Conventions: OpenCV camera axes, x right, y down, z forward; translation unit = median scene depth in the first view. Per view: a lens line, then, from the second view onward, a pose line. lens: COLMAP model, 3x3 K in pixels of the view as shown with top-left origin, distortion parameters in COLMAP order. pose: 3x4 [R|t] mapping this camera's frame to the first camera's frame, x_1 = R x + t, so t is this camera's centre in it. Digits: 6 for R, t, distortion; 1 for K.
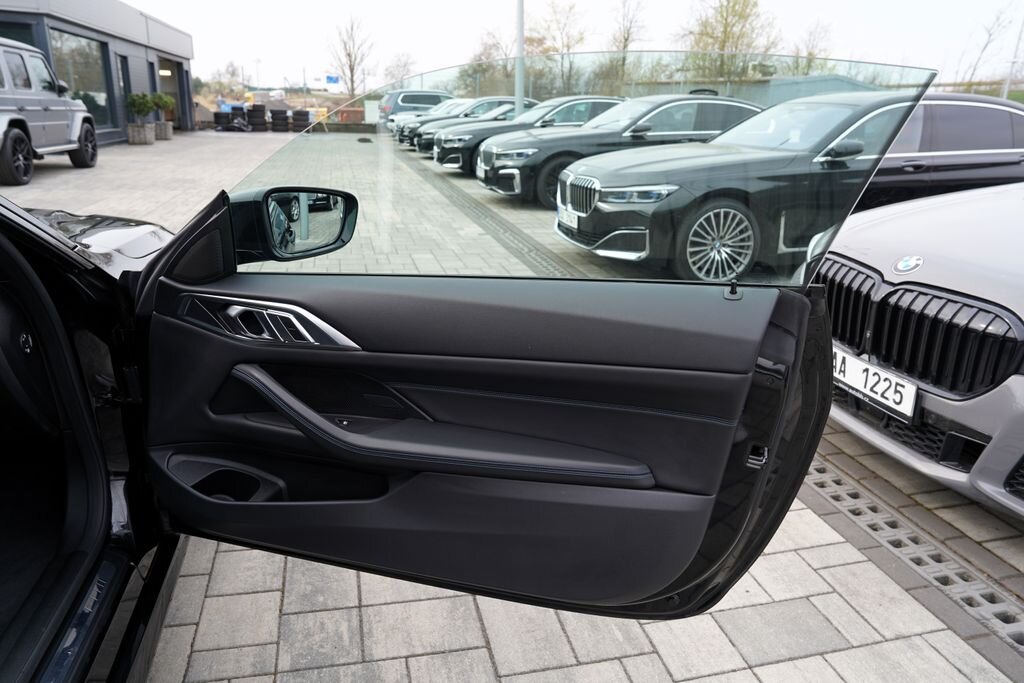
lens RADIAL K [[702.2, 0, 517.0], [0, 702.2, 338.7], [0, 0, 1]] dist [-0.101959, 0.078193]
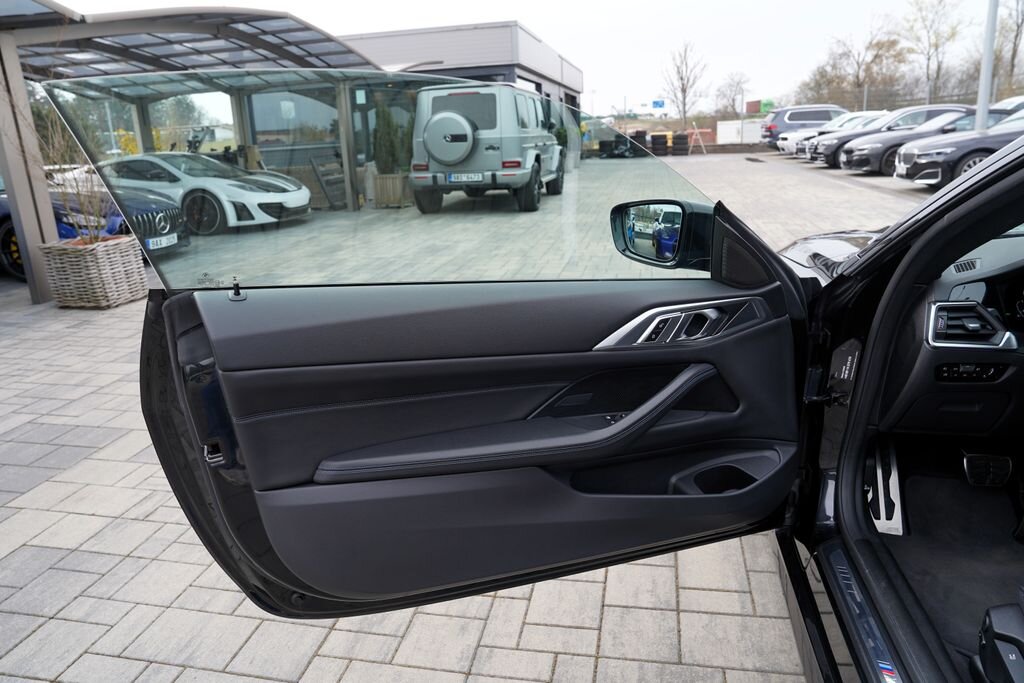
lens RADIAL K [[702.2, 0, 517.0], [0, 702.2, 338.7], [0, 0, 1]] dist [-0.101959, 0.078193]
pose [[0.903341, 0.044299, -0.426630, -0.107185], [-0.057170, 0.998213, -0.017402, 0.005490], [0.425097, 0.040110, 0.904259, -0.030923]]
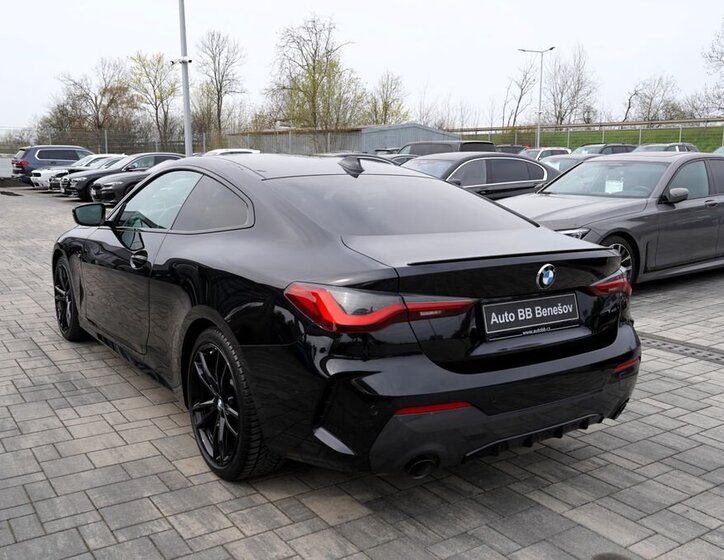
lens RADIAL K [[717.6, 0, 362.0], [0, 717.6, 280.0], [0, 0, 1]] dist [-0.008650, 0.004014]
pose [[0.938635, -0.079689, 0.335579, -0.107526], [0.127845, 0.984022, -0.123917, 0.048600], [-0.320342, 0.159215, 0.933826, -0.178584]]
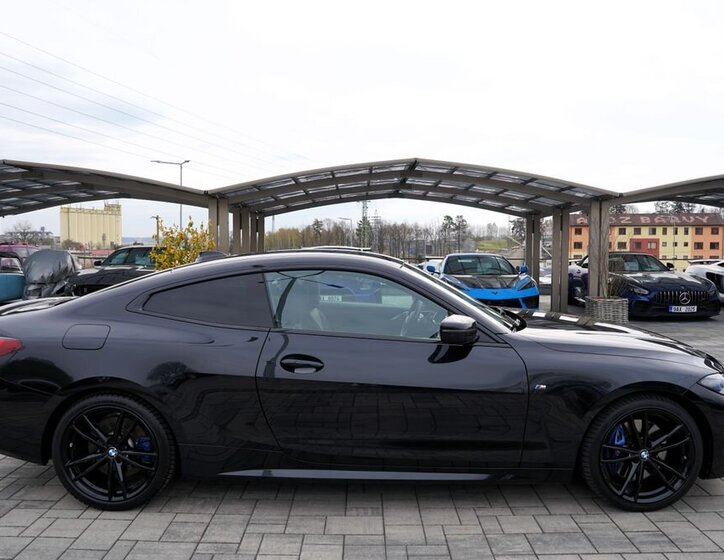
lens RADIAL K [[567.6, 0, 350.0], [0, 567.6, 278.9], [0, 0, 1]] dist [-0.048873, 0.003498]
pose [[-0.259426, 0.013563, -0.965668, 0.102848], [-0.309787, 0.945895, 0.096509, -0.022107], [0.914730, 0.324188, -0.241188, 0.054982]]
